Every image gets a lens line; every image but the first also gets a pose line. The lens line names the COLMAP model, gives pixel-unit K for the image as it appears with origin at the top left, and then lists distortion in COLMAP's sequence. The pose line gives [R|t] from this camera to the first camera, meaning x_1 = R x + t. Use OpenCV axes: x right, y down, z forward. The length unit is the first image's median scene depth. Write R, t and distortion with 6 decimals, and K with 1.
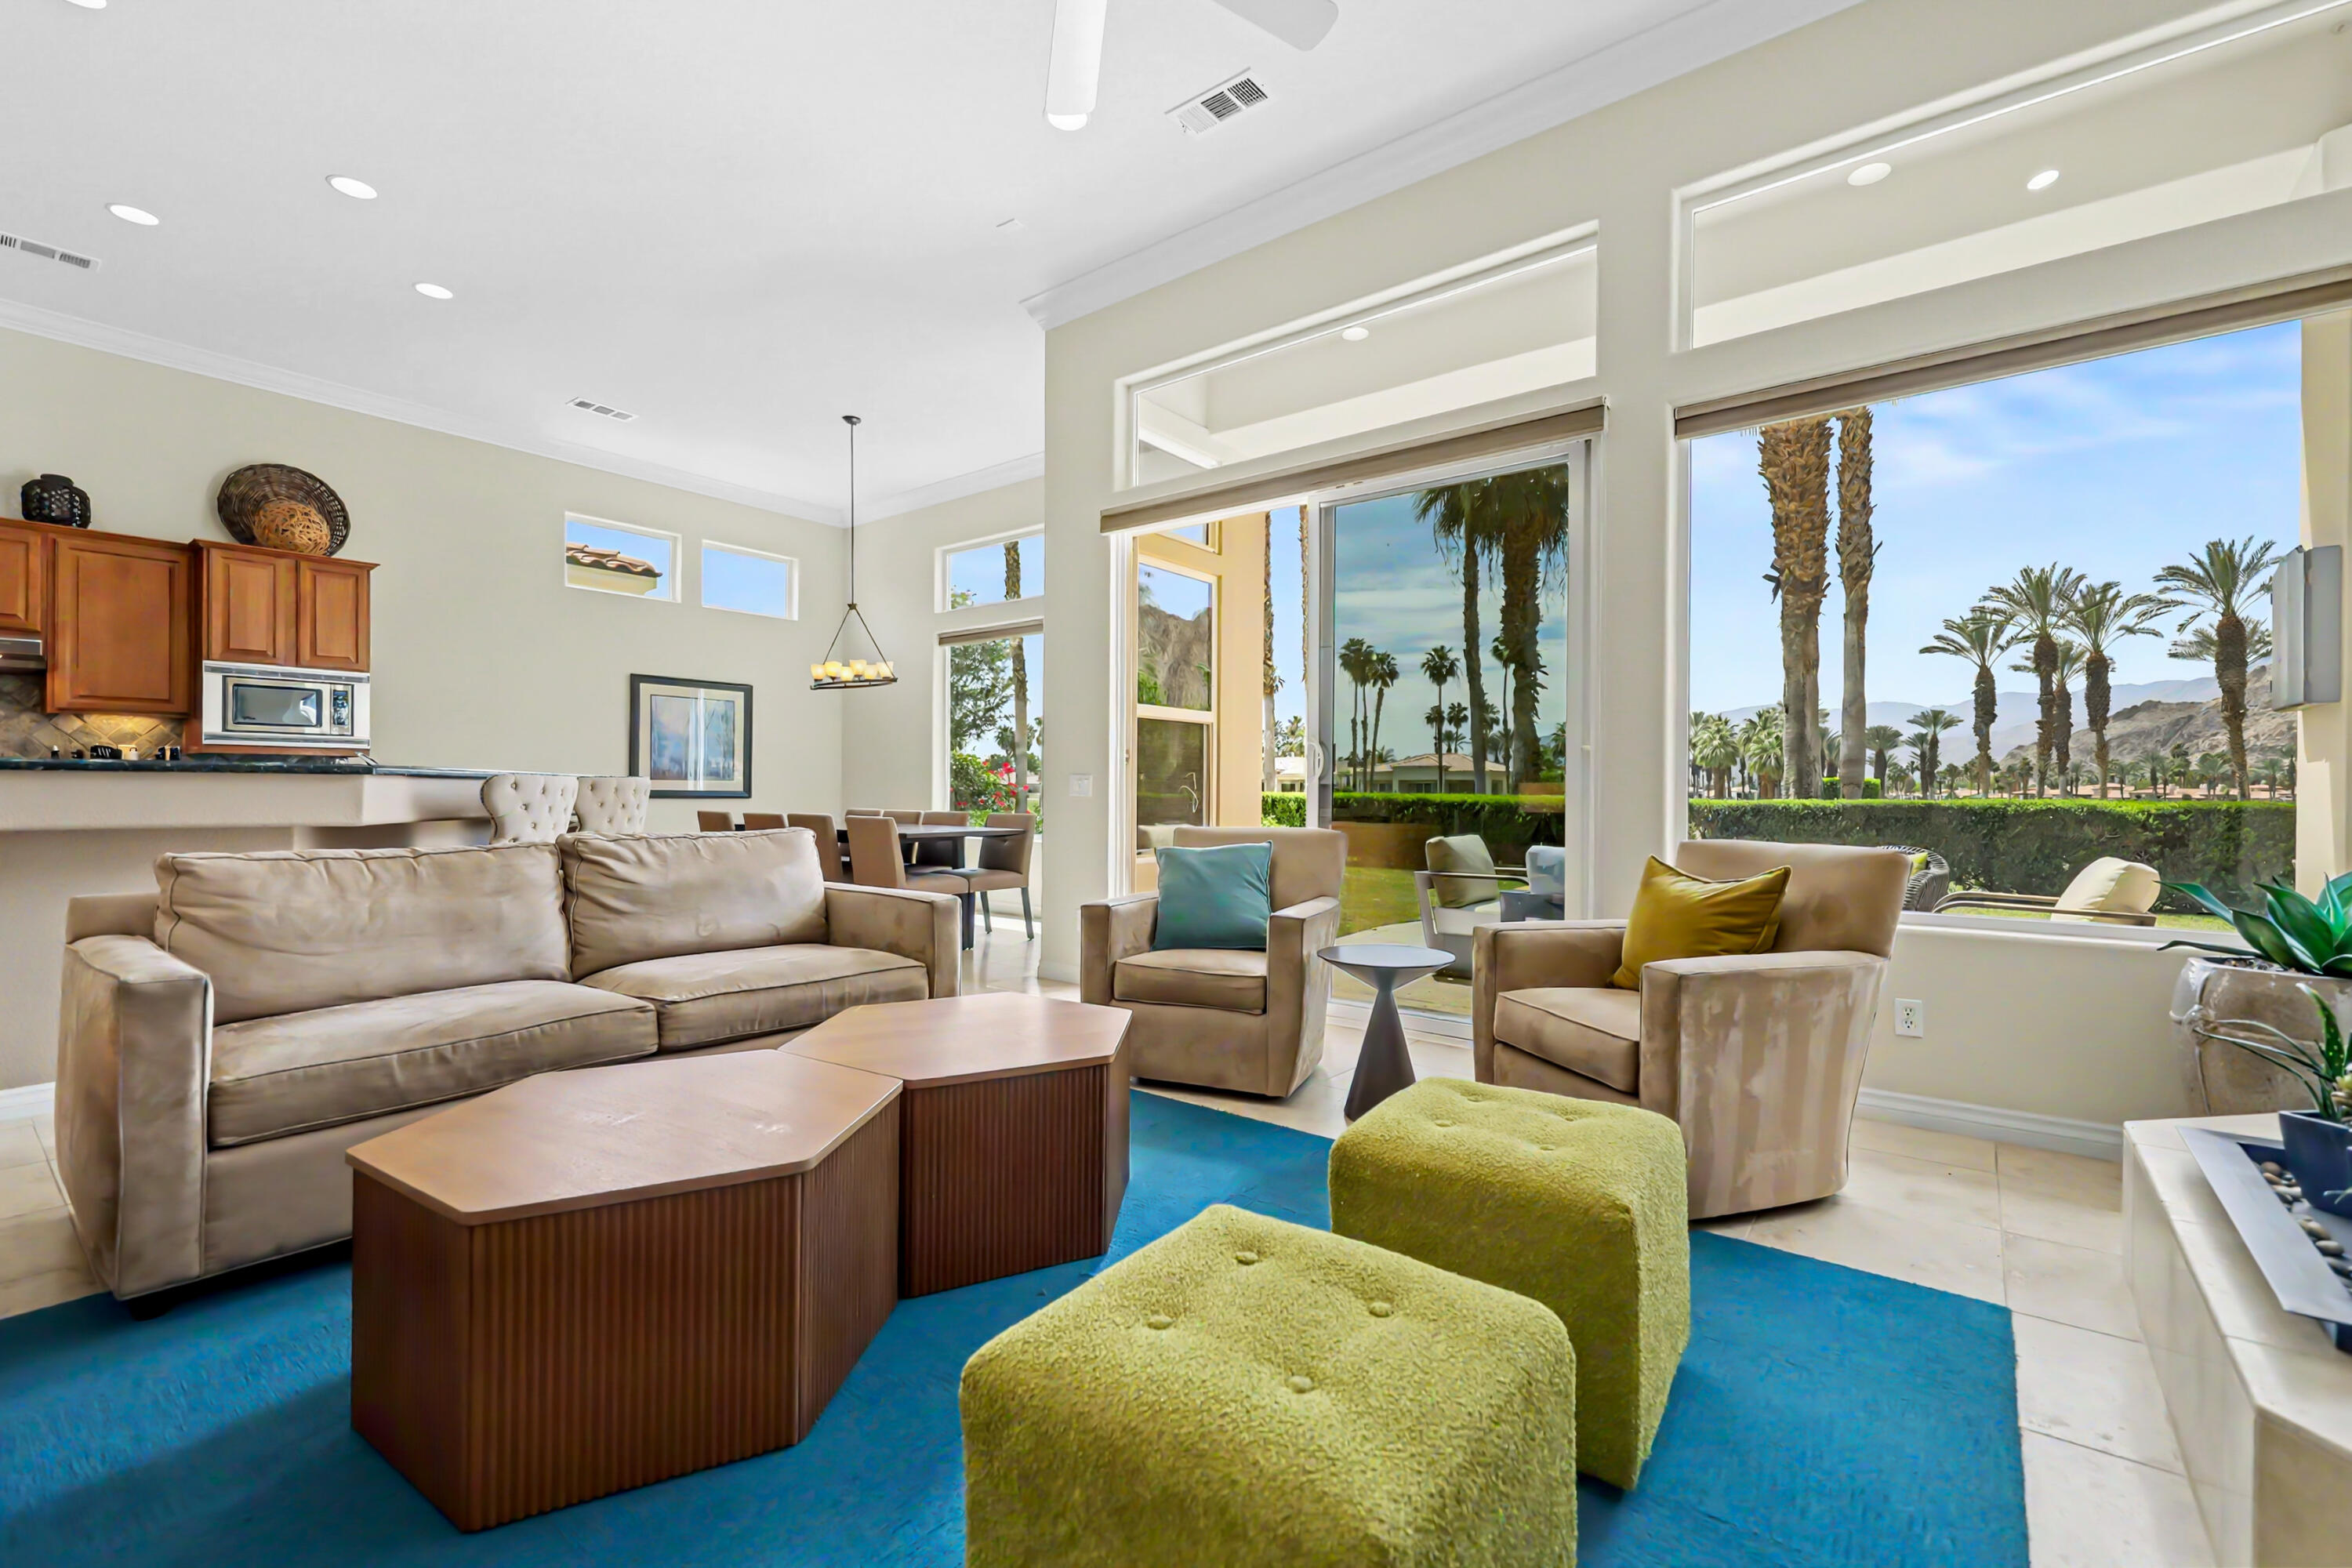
lens RADIAL K [[1011.1, 0, 1178.4], [0, 1011.1, 791.4], [0, 0, 1]] dist [-0.002042, -0.000388]
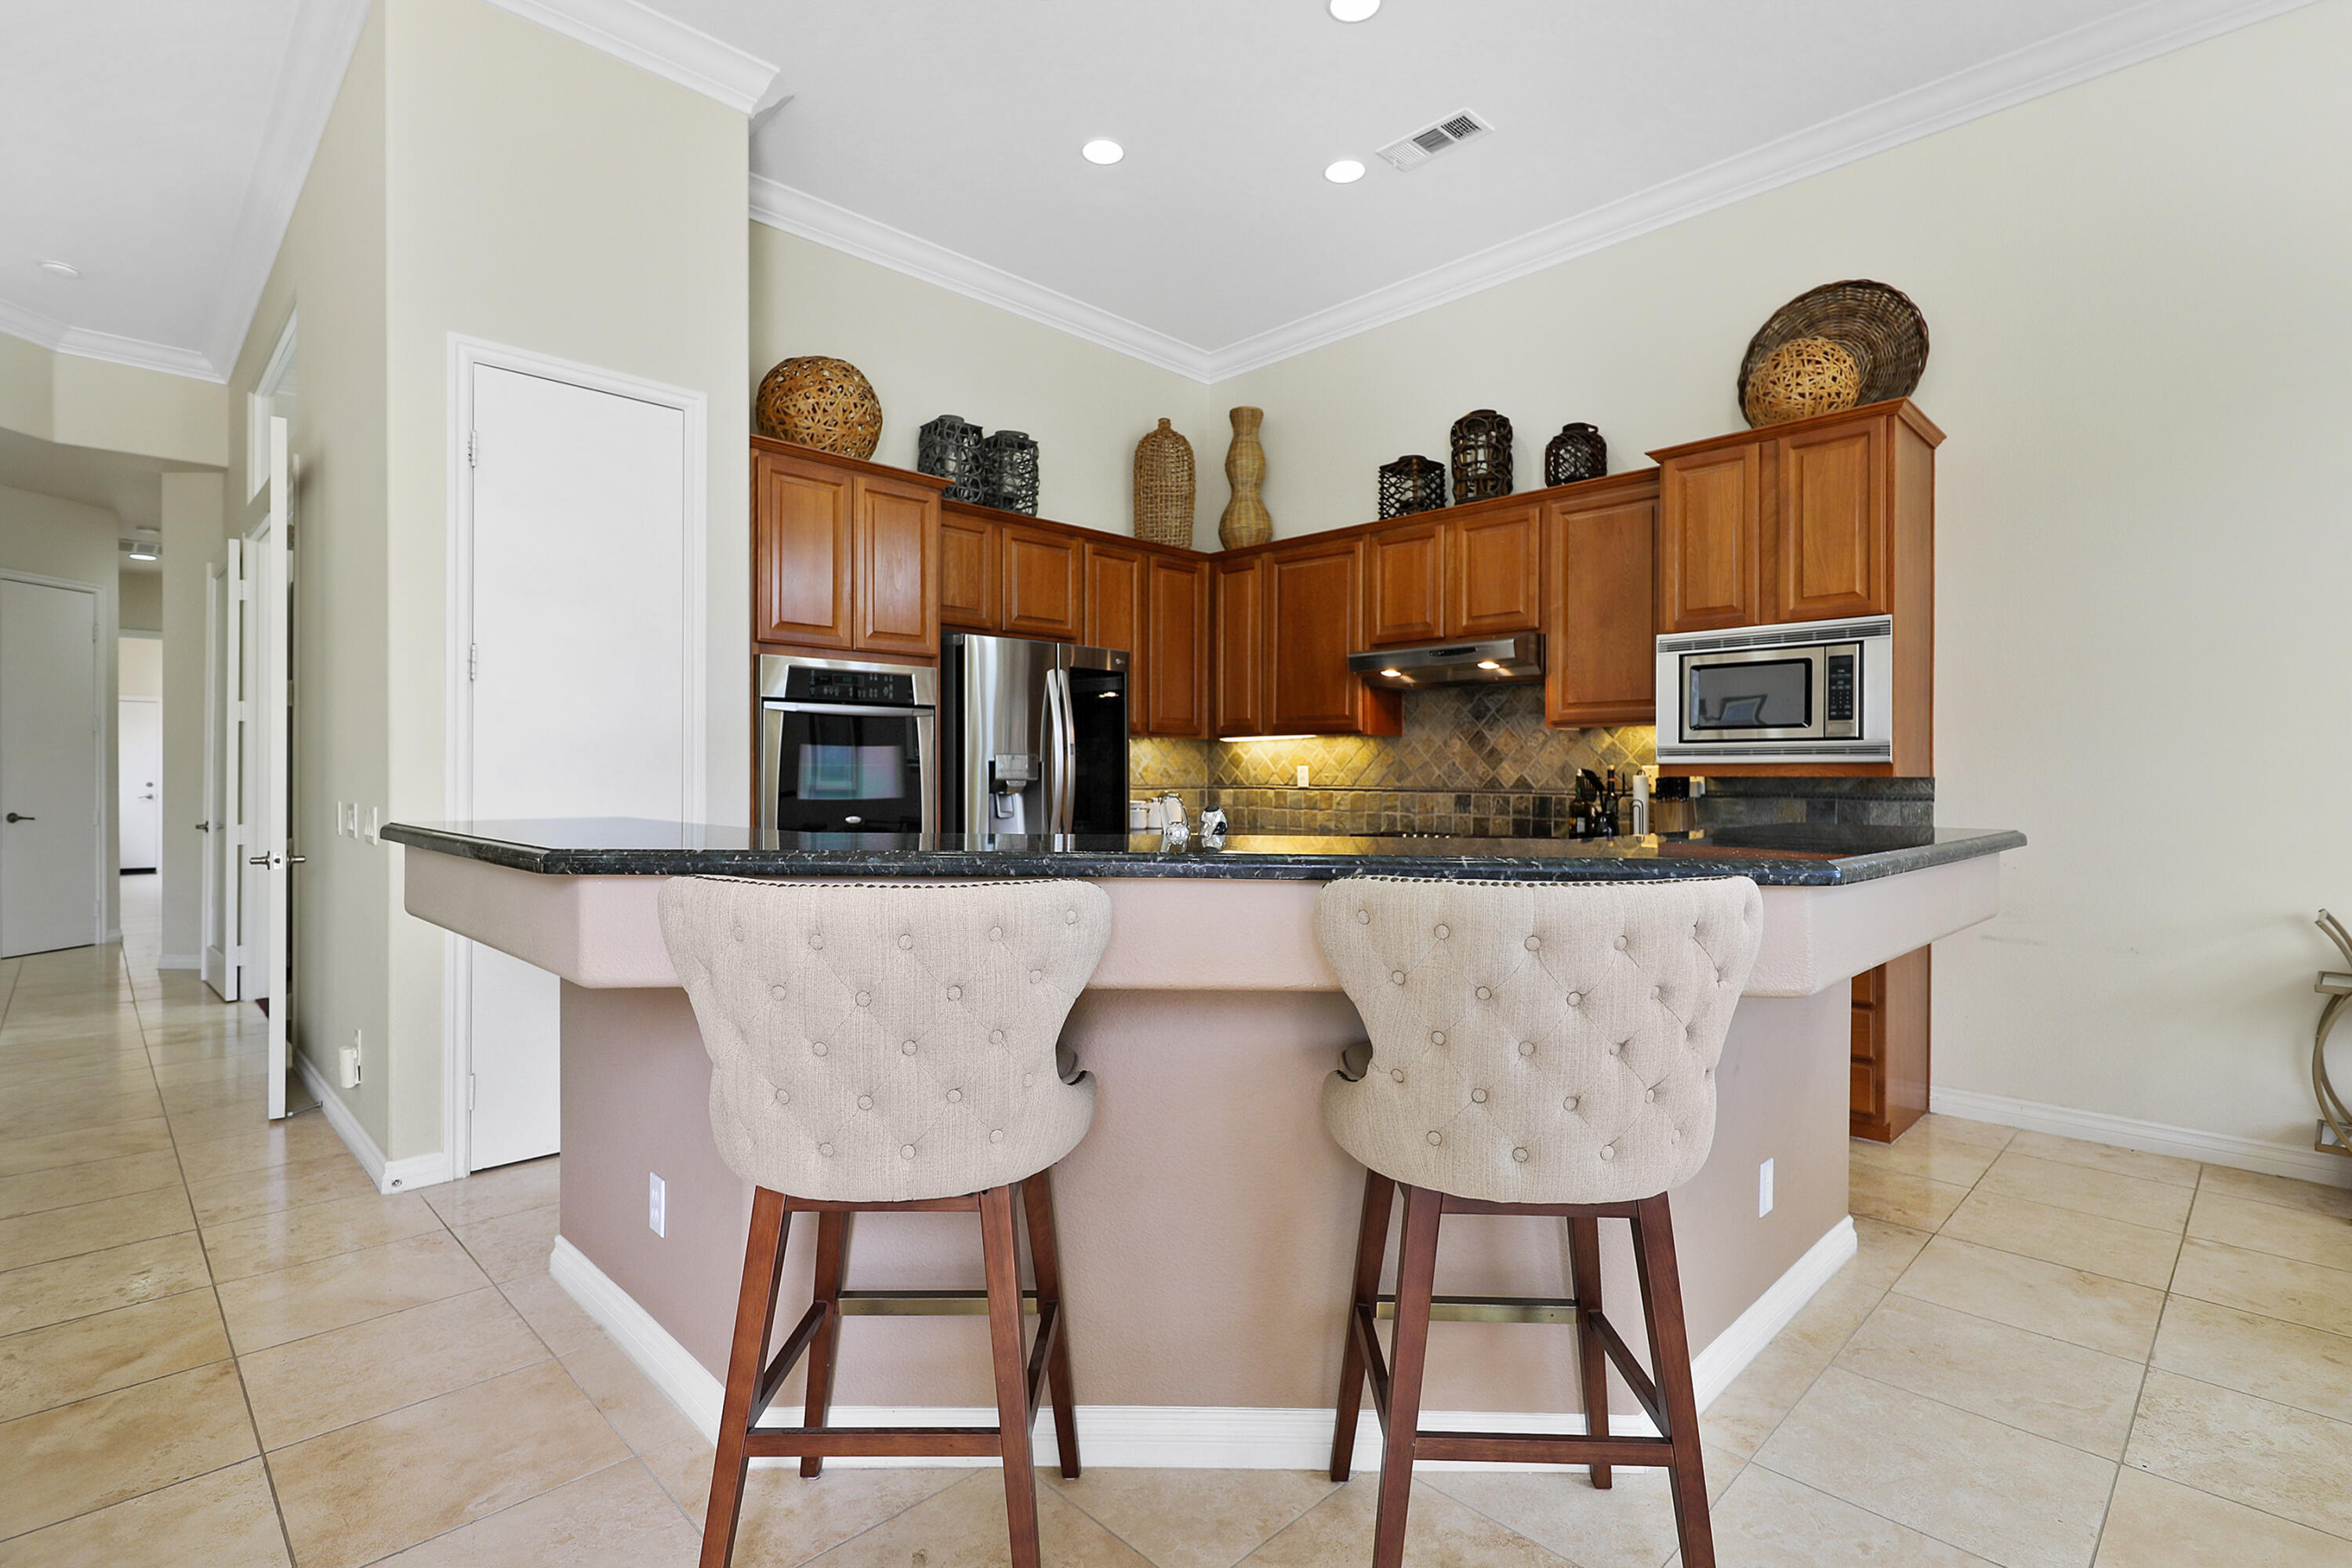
lens RADIAL K [[1095.3, 0, 1185.7], [0, 1095.3, 786.5], [0, 0, 1]] dist [0.001473, -0.000091]
pose [[-0.114033, 0.000294, -0.993477, -0.220840], [-0.001518, 0.999999, 0.000470, -0.031035], [0.993476, 0.001562, -0.114032, 0.766157]]
